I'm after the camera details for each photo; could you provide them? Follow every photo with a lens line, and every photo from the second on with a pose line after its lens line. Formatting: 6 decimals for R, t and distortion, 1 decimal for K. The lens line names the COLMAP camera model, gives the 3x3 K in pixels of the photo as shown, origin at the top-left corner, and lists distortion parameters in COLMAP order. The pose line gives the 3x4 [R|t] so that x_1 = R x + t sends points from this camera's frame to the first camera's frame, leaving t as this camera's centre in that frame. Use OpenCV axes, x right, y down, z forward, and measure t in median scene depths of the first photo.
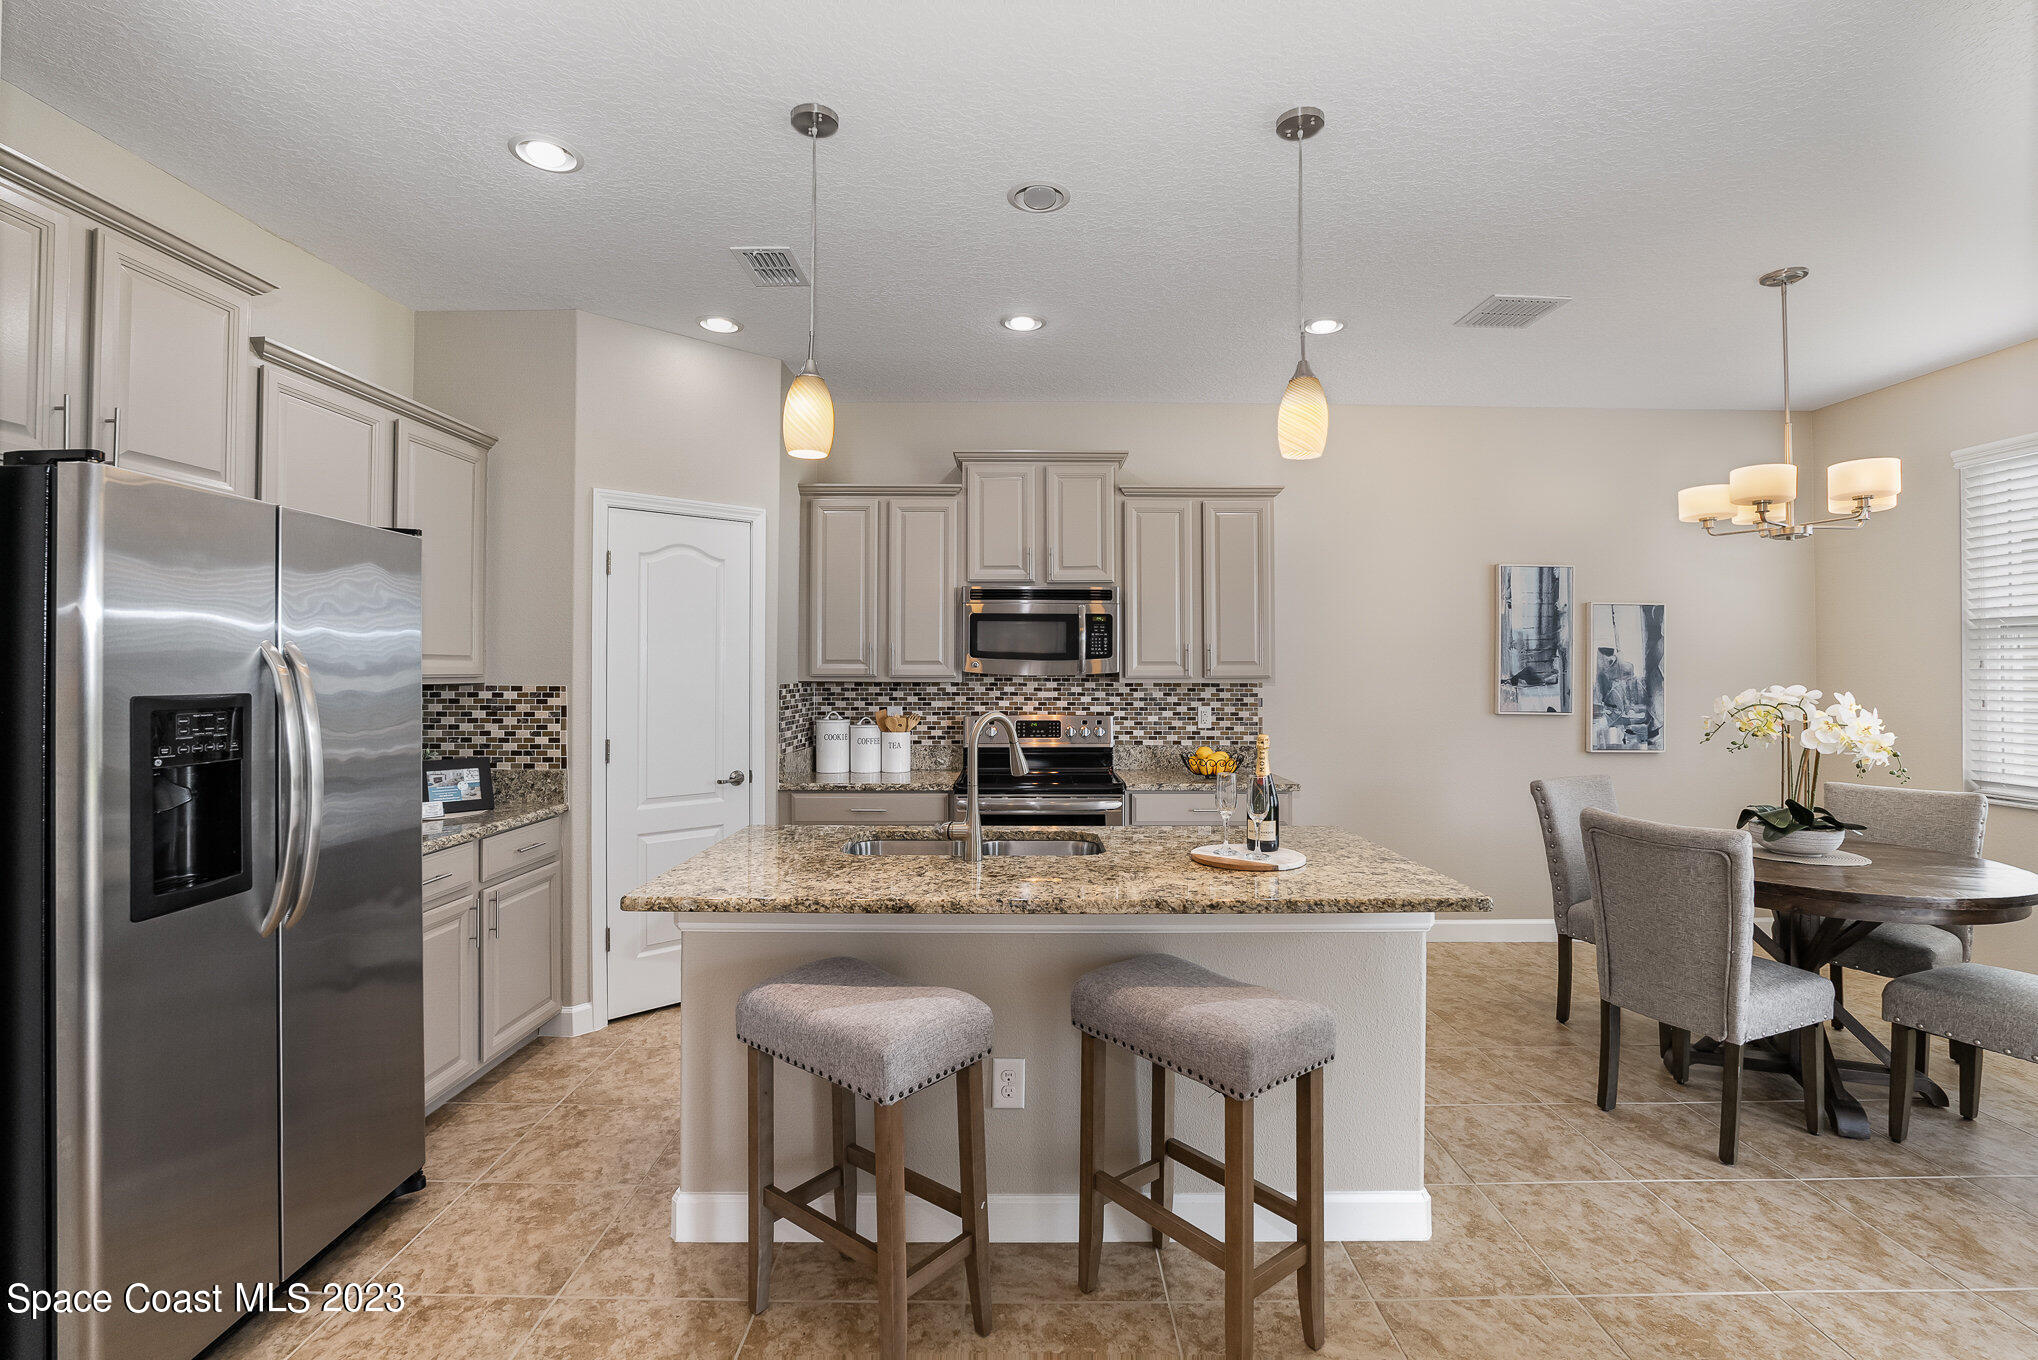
lens RADIAL K [[925.9, 0, 1020.5], [0, 925.9, 661.3], [0, 0, 1]] dist [-0.040187, 0.010985]
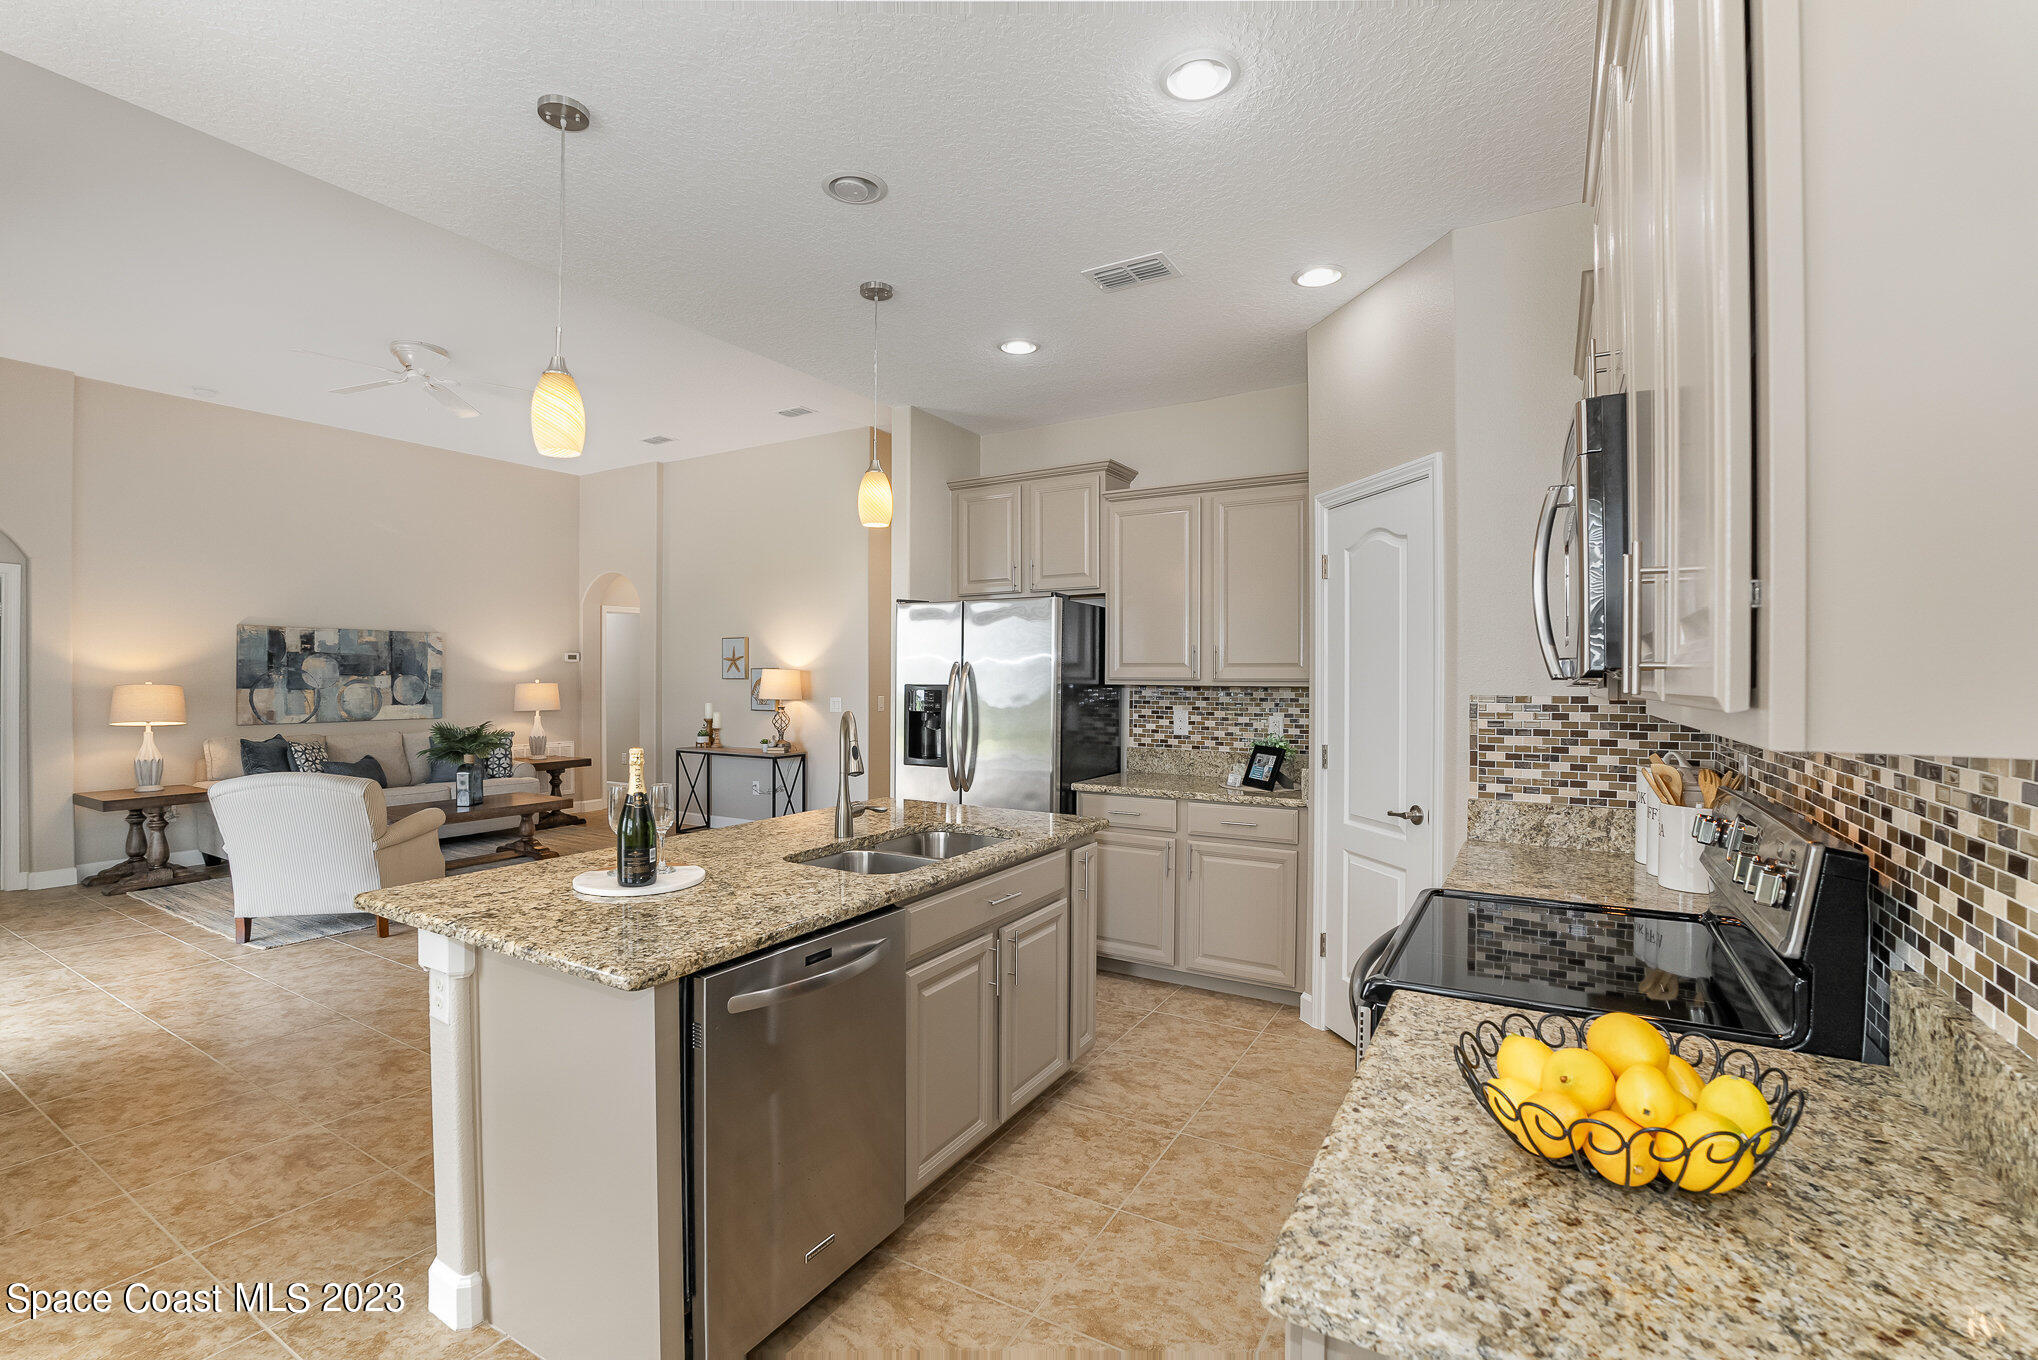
lens RADIAL K [[896.4, 0, 1019.0], [0, 896.4, 680.0], [0, 0, 1]] dist [-0.048903, 0.011544]
pose [[-0.503776, 0.000889, -0.863834, 0.449377], [0.004442, 0.999989, -0.001561, 0.012129], [0.863823, -0.004623, -0.503775, 0.975525]]
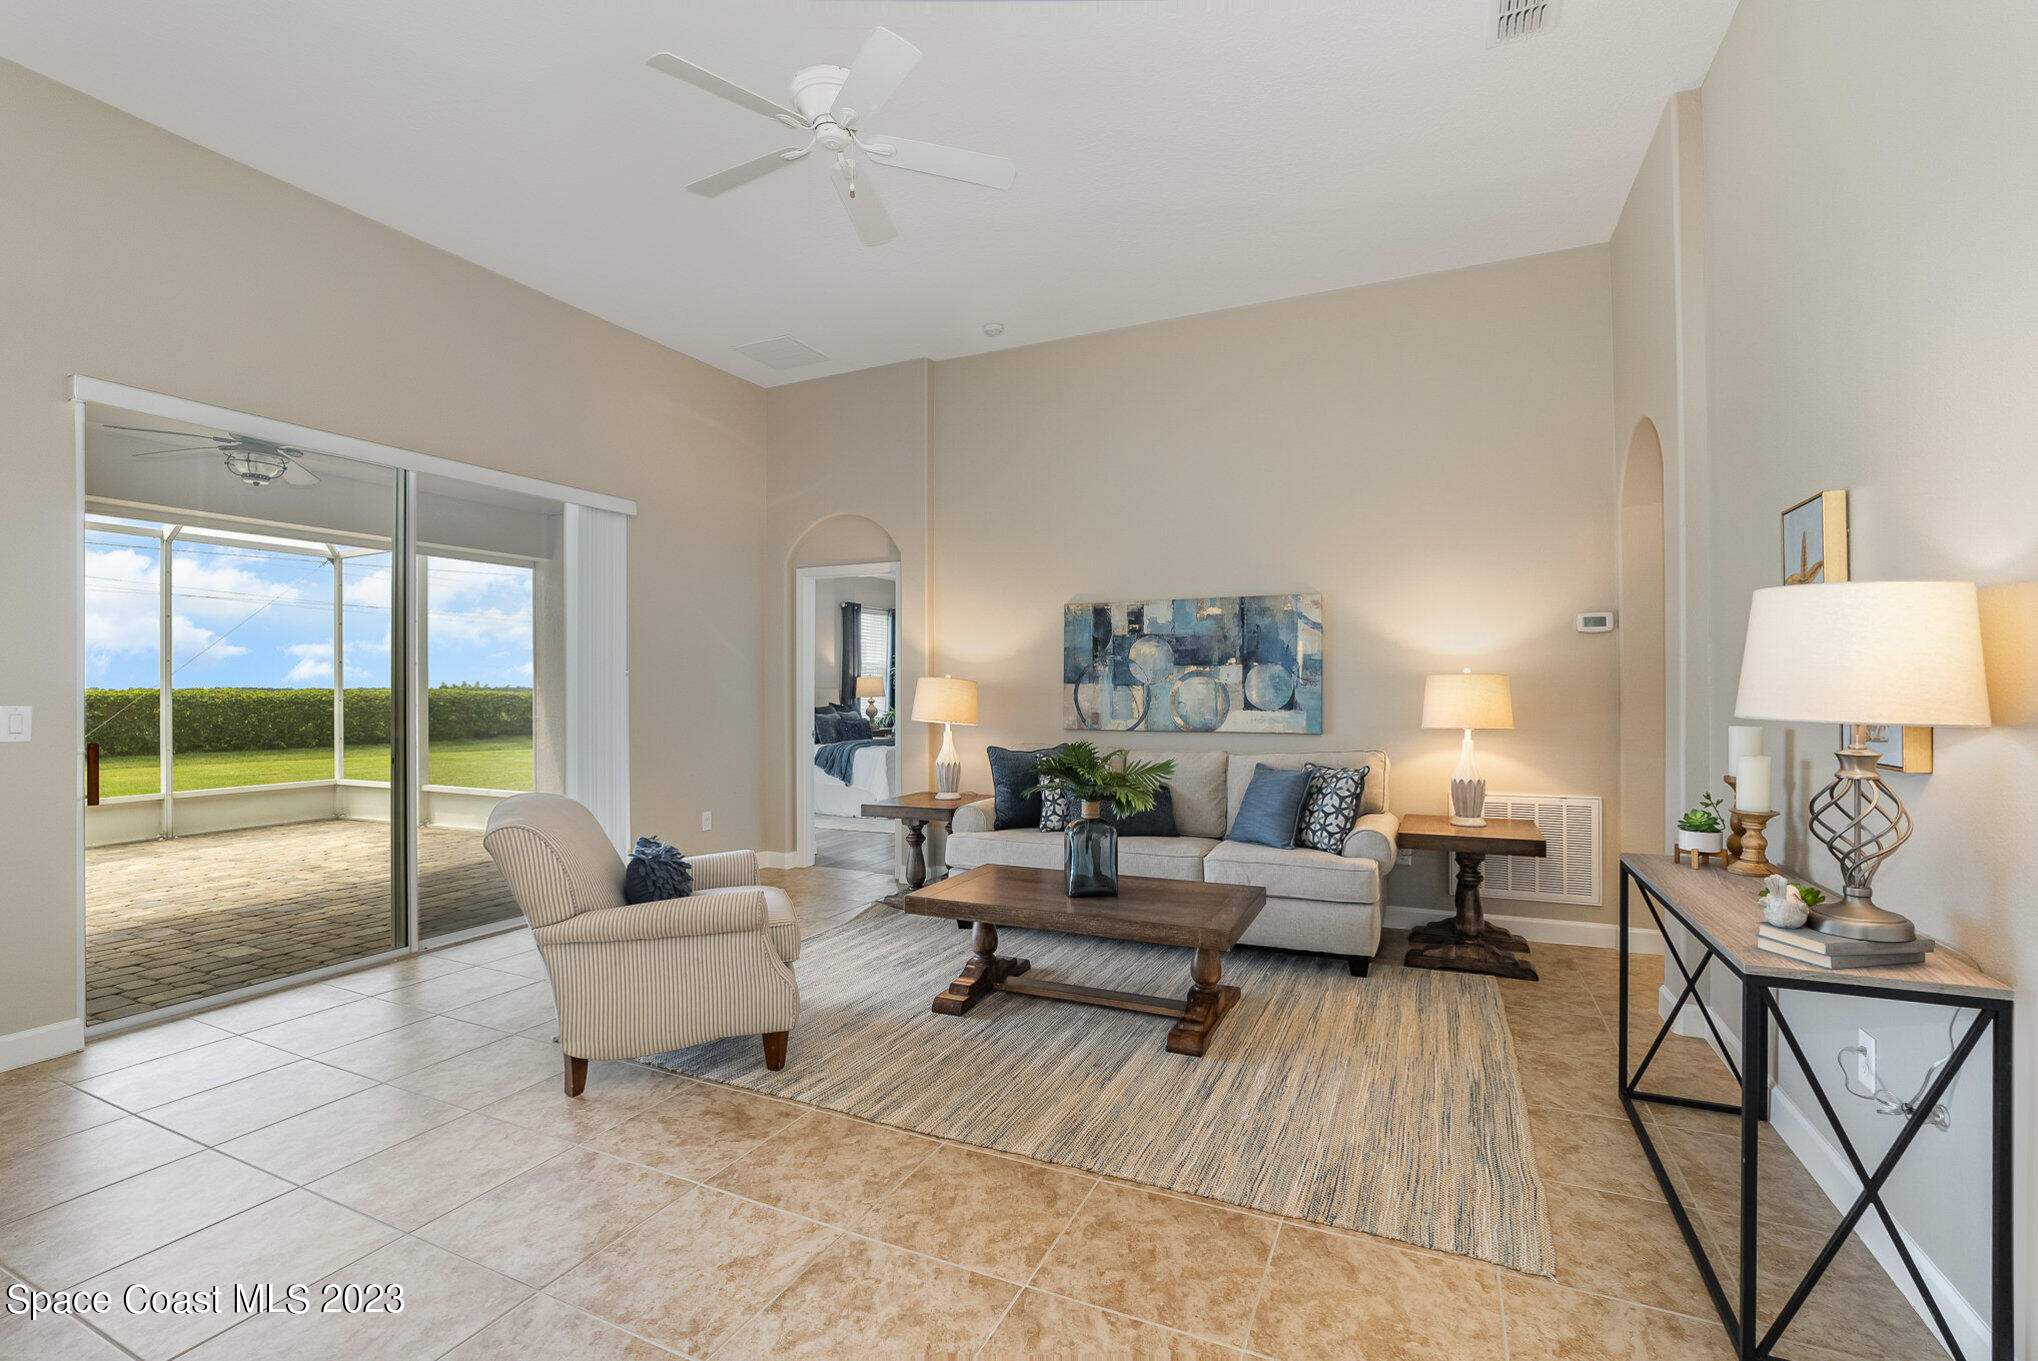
lens RADIAL K [[896.4, 0, 1019.0], [0, 896.4, 680.5], [0, 0, 1]] dist [-0.048903, 0.011544]
pose [[-0.905993, 0.004539, 0.423268, -0.611566], [-0.002289, 0.999875, -0.015621, 0.033228], [-0.423286, -0.015121, -0.905870, 0.223866]]
